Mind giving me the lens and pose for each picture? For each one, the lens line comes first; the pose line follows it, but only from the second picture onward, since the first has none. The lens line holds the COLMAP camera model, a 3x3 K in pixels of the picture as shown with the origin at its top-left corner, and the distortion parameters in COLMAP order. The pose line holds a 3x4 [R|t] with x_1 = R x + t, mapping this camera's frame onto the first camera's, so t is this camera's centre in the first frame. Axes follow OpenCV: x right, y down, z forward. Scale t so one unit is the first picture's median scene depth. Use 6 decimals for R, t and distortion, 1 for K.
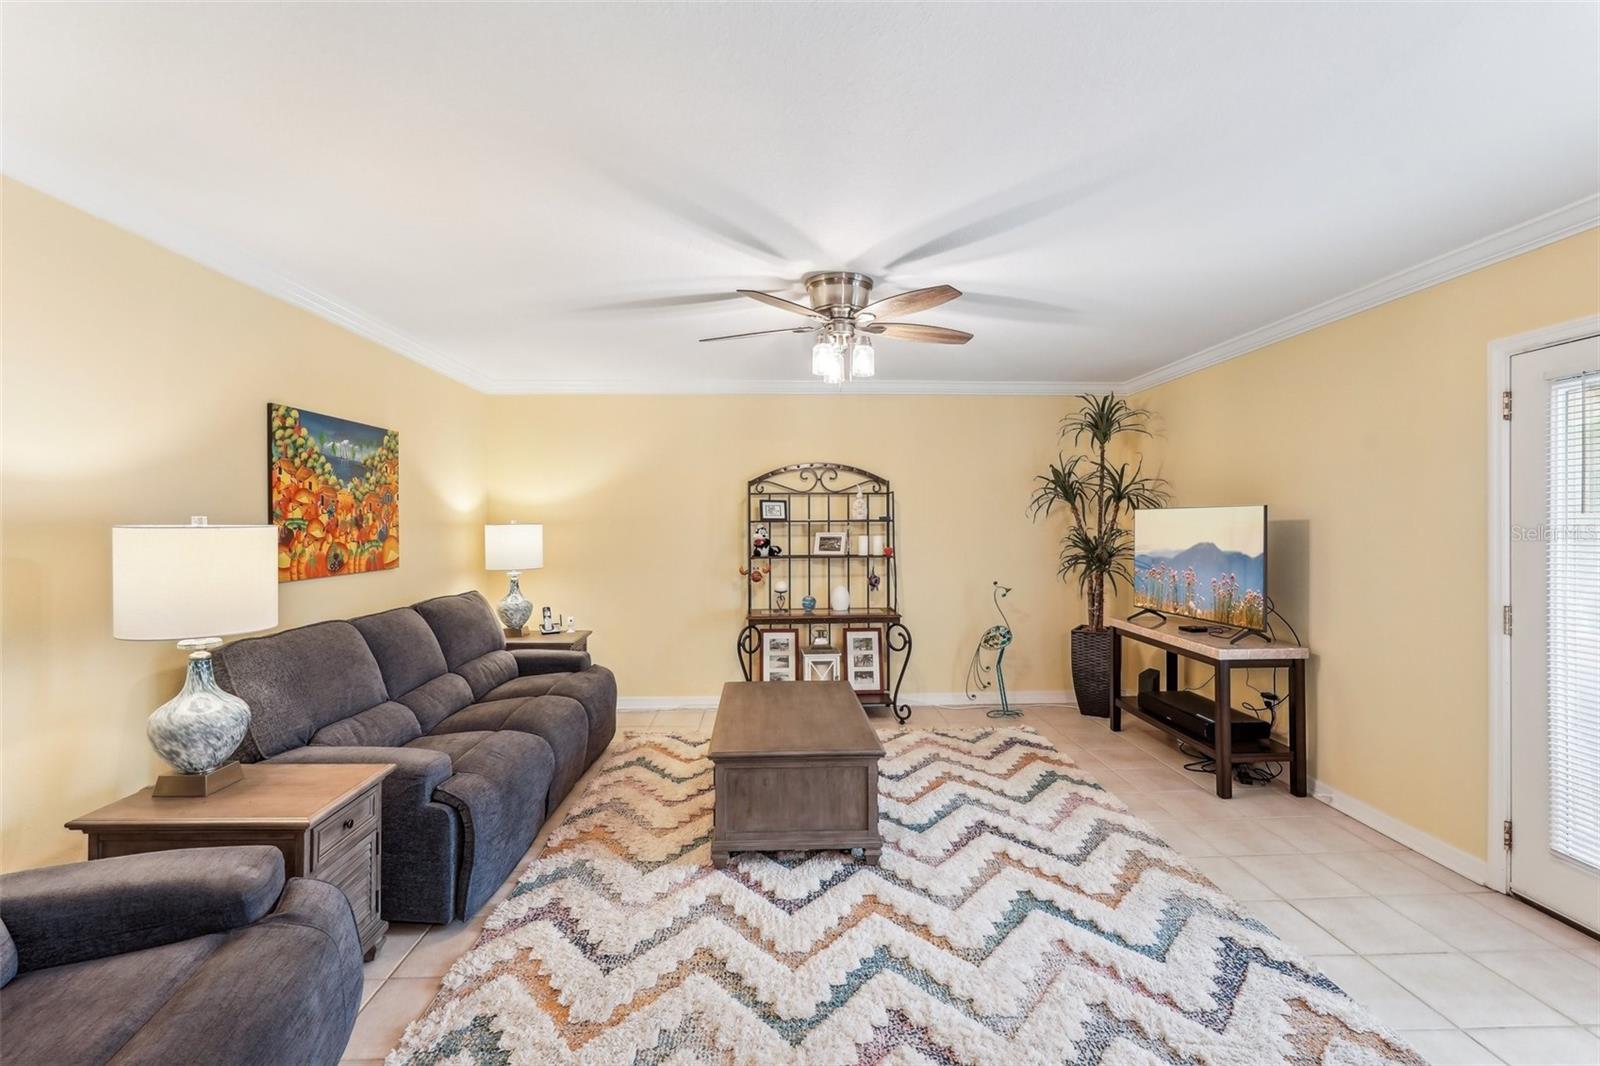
lens RADIAL K [[720.9, 0, 799.3], [0, 720.9, 525.4], [0, 0, 1]] dist [-0.008390, 0.001018]
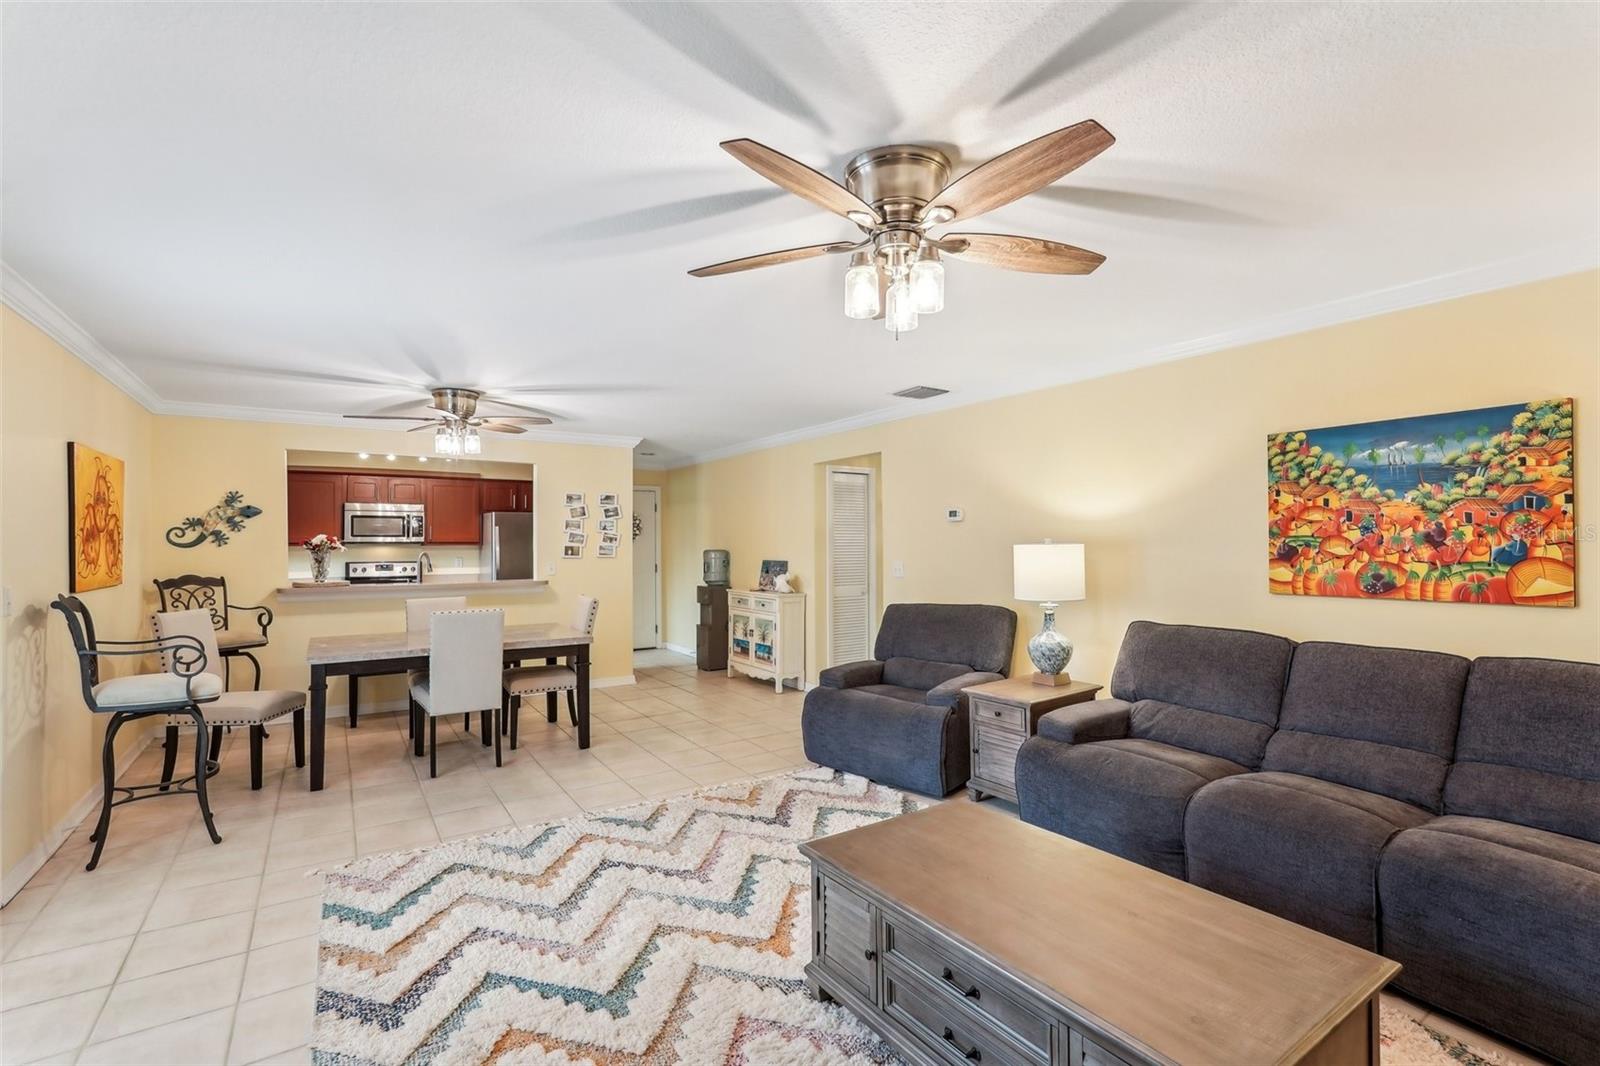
lens RADIAL K [[724.8, 0, 799.1], [0, 724.8, 540.7], [0, 0, 1]] dist [-0.020106, 0.012118]
pose [[-0.853423, 0.006281, -0.521181, 0.385817], [0.007321, 0.999973, 0.000064, -0.006578], [0.521168, -0.003761, -0.853446, 1.235021]]
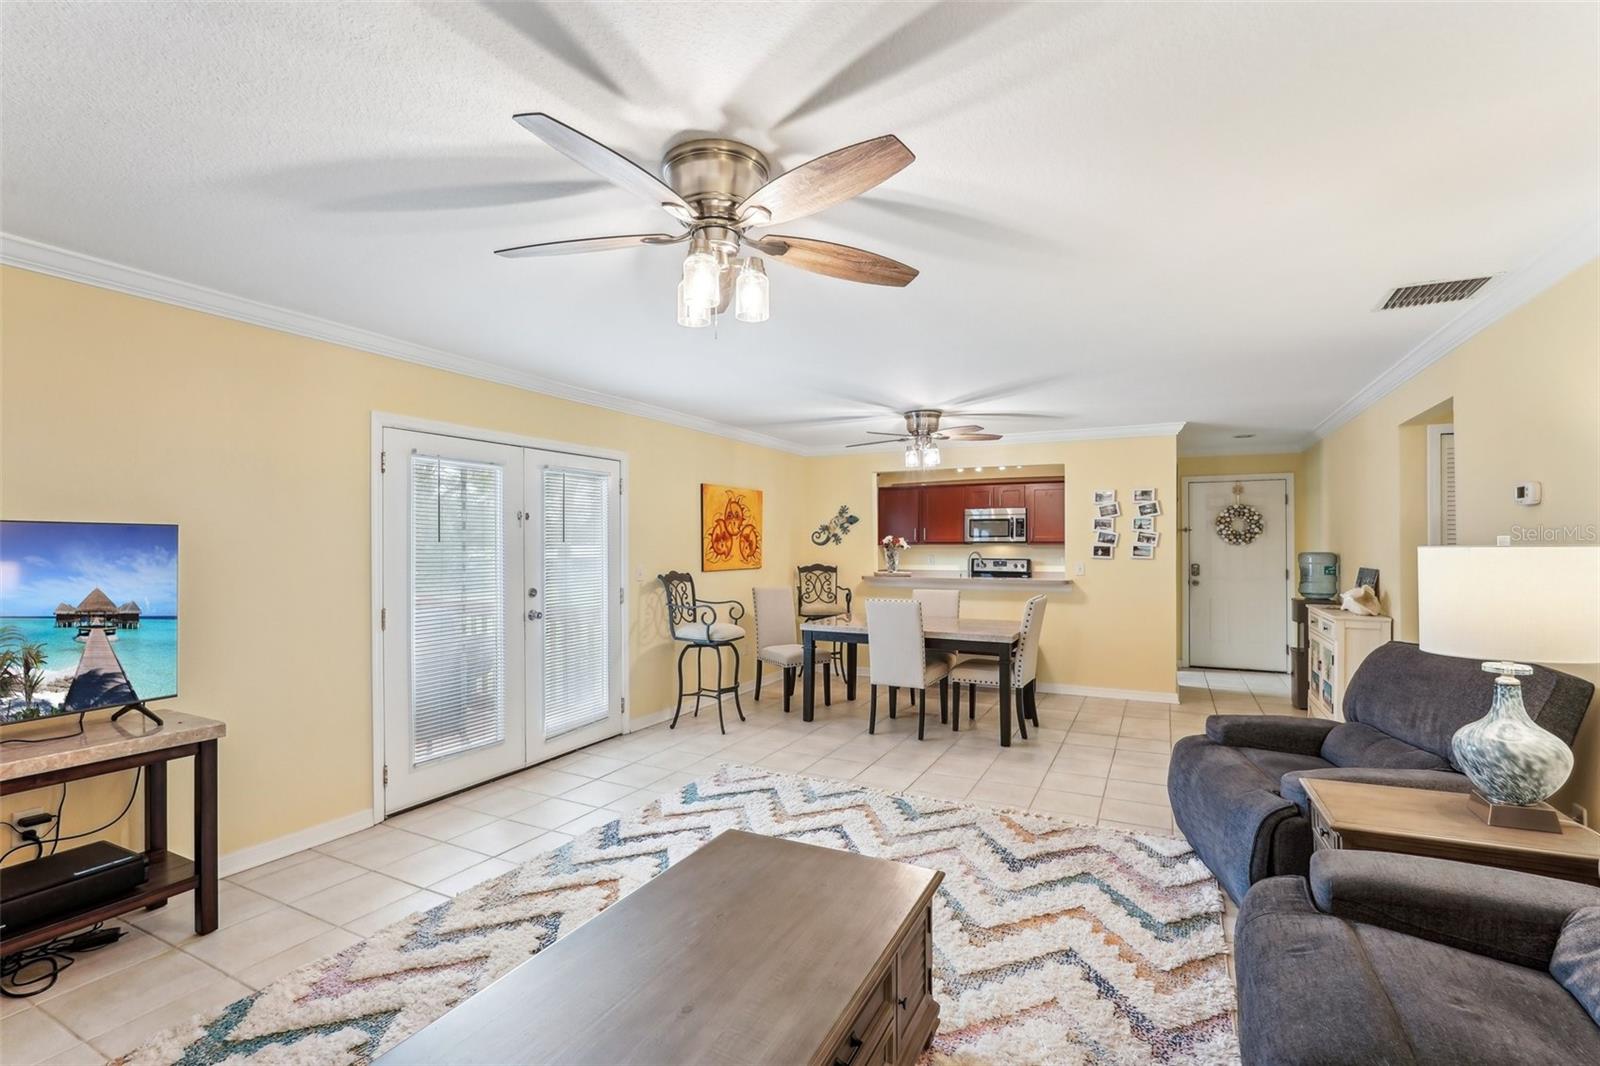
lens RADIAL K [[716.7, 0, 799.0], [0, 716.7, 542.9], [0, 0, 1]] dist [-0.015619, 0.000284]
pose [[-0.874783, 0.005517, 0.484483, -0.252524], [0.005028, 0.999985, -0.002308, -0.004435], [-0.484489, 0.000418, -0.874798, 1.243318]]
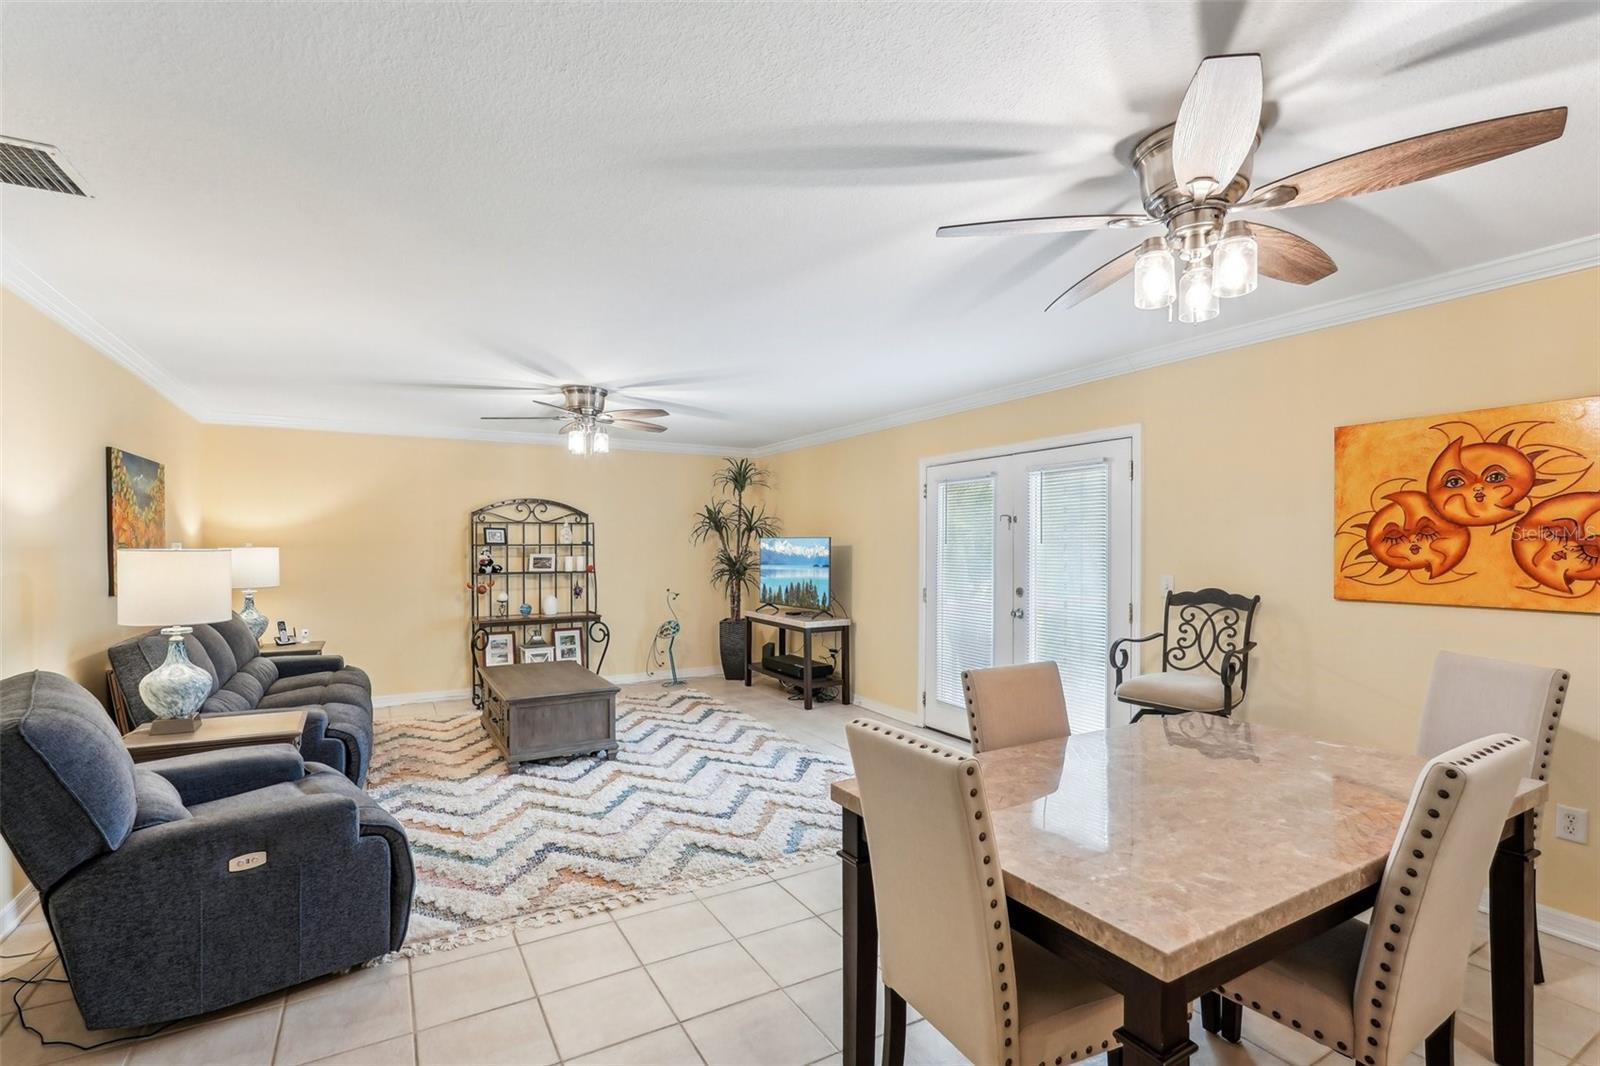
lens RADIAL K [[734.4, 0, 797.6], [0, 734.4, 547.2], [0, 0, 1]] dist [-0.000916, 0.001207]
pose [[0.883241, 0.001610, 0.468917, -0.228758], [-0.001947, 0.999998, 0.000235, -0.003926], [-0.468915, -0.001120, 0.883242, -0.487464]]
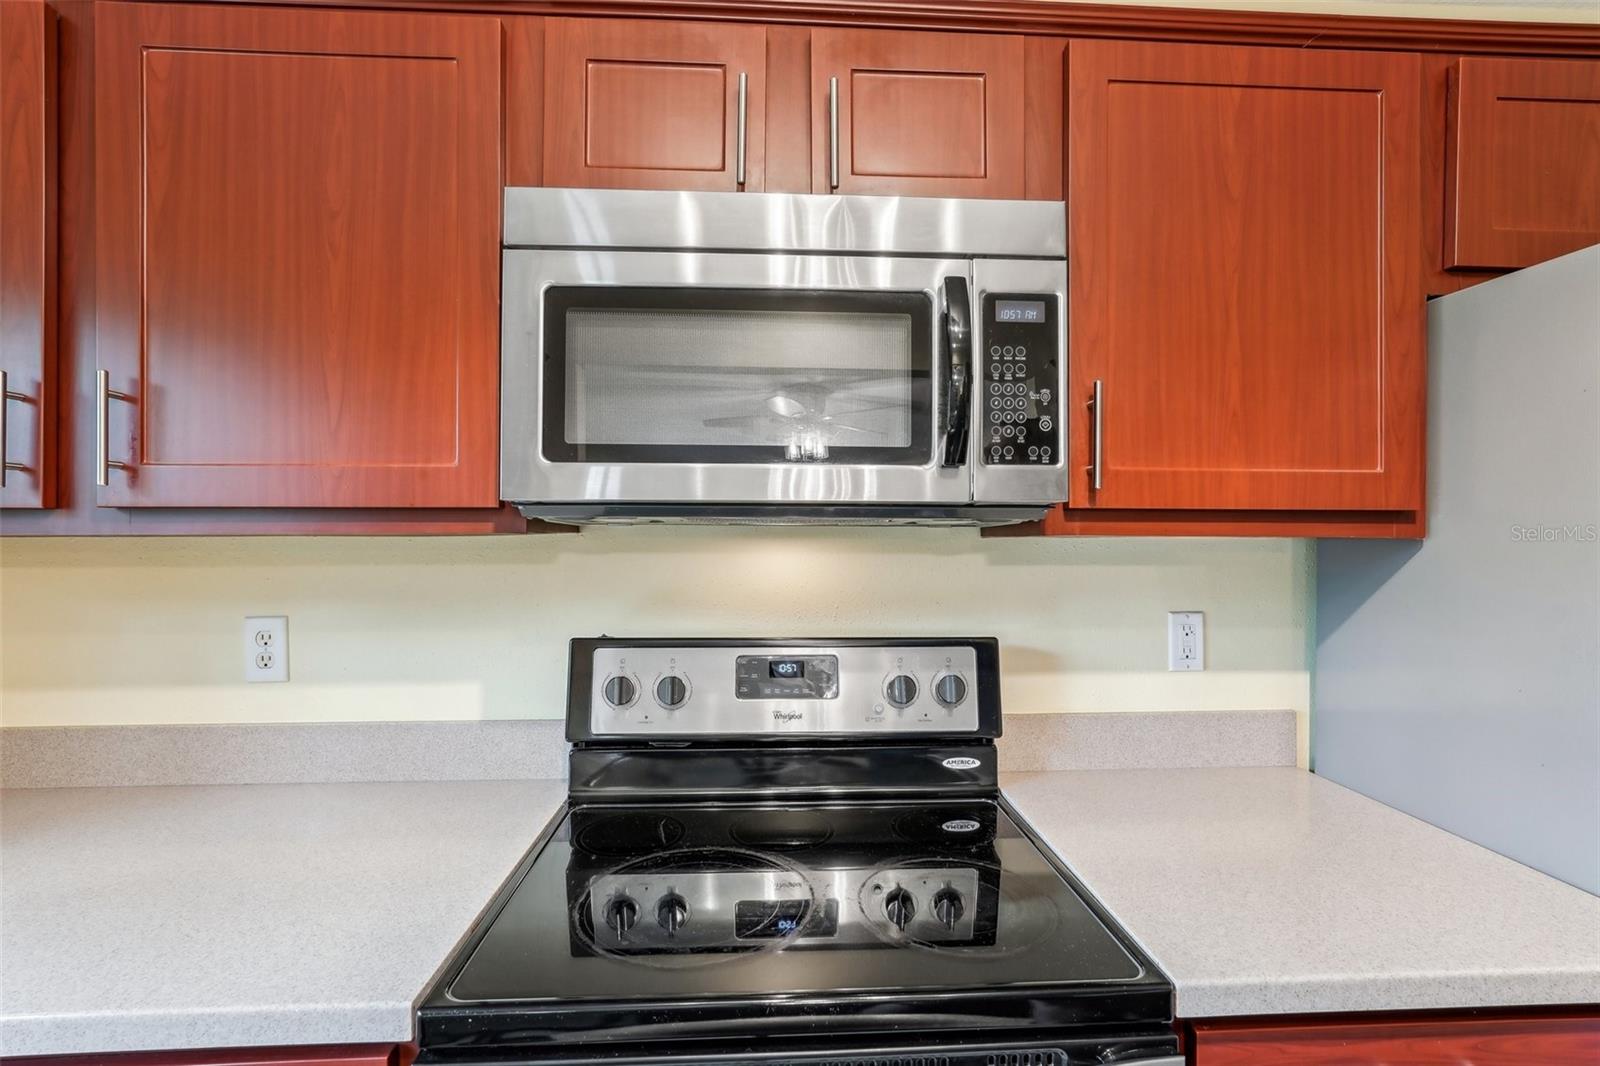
lens RADIAL K [[732.7, 0, 806.1], [0, 732.7, 535.1], [0, 0, 1]] dist [-0.000349, 0.000624]
pose [[-0.999721, 0.004657, -0.023155, 0.321119], [0.004745, 0.999982, -0.003737, 0.000546], [0.023137, -0.003846, -0.999725, -0.857781]]
